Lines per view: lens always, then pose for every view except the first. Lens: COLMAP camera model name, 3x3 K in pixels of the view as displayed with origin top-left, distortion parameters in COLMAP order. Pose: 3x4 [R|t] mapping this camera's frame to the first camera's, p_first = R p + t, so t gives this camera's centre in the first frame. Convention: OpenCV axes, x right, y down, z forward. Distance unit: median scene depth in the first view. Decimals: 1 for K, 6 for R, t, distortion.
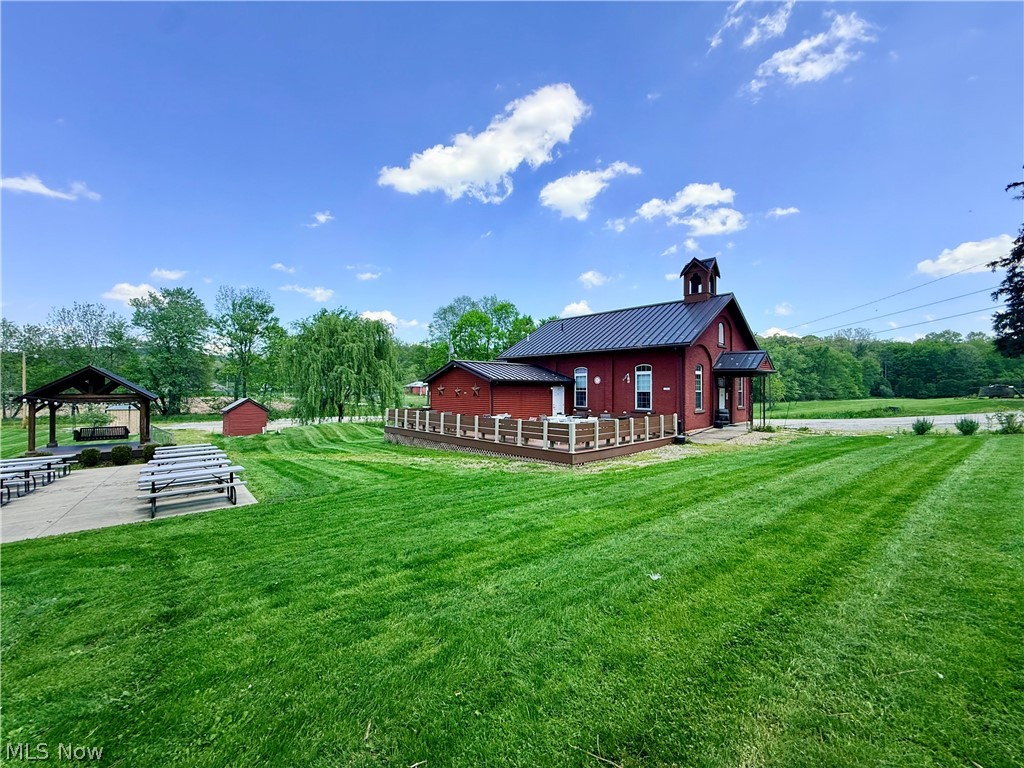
lens RADIAL K [[408.0, 0, 512.0], [0, 408.0, 384.0], [0, 0, 1]] dist [0.000107, 0.000063]
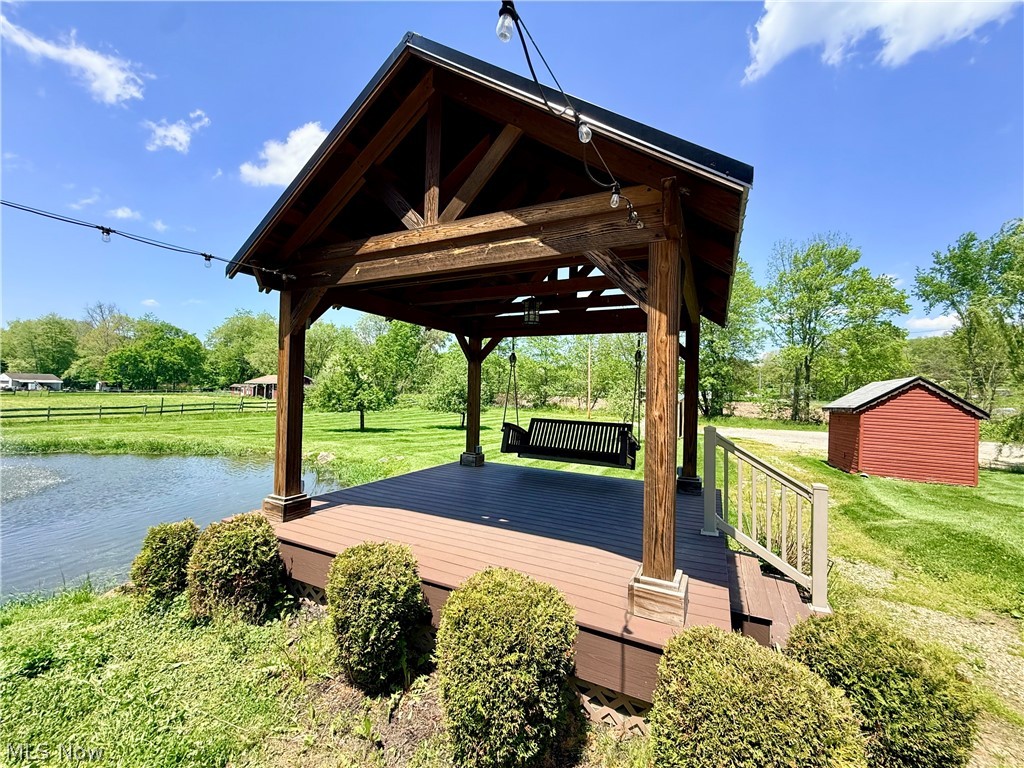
lens RADIAL K [[410.9, 0, 512.0], [0, 410.9, 384.0], [0, 0, 1]] dist [0.017060, 0.000070]
pose [[0.422771, -0.000981, -0.906236, -1.792067], [-0.021719, 0.999701, -0.011214, 0.205947], [0.905976, 0.024423, 0.422623, 2.003406]]
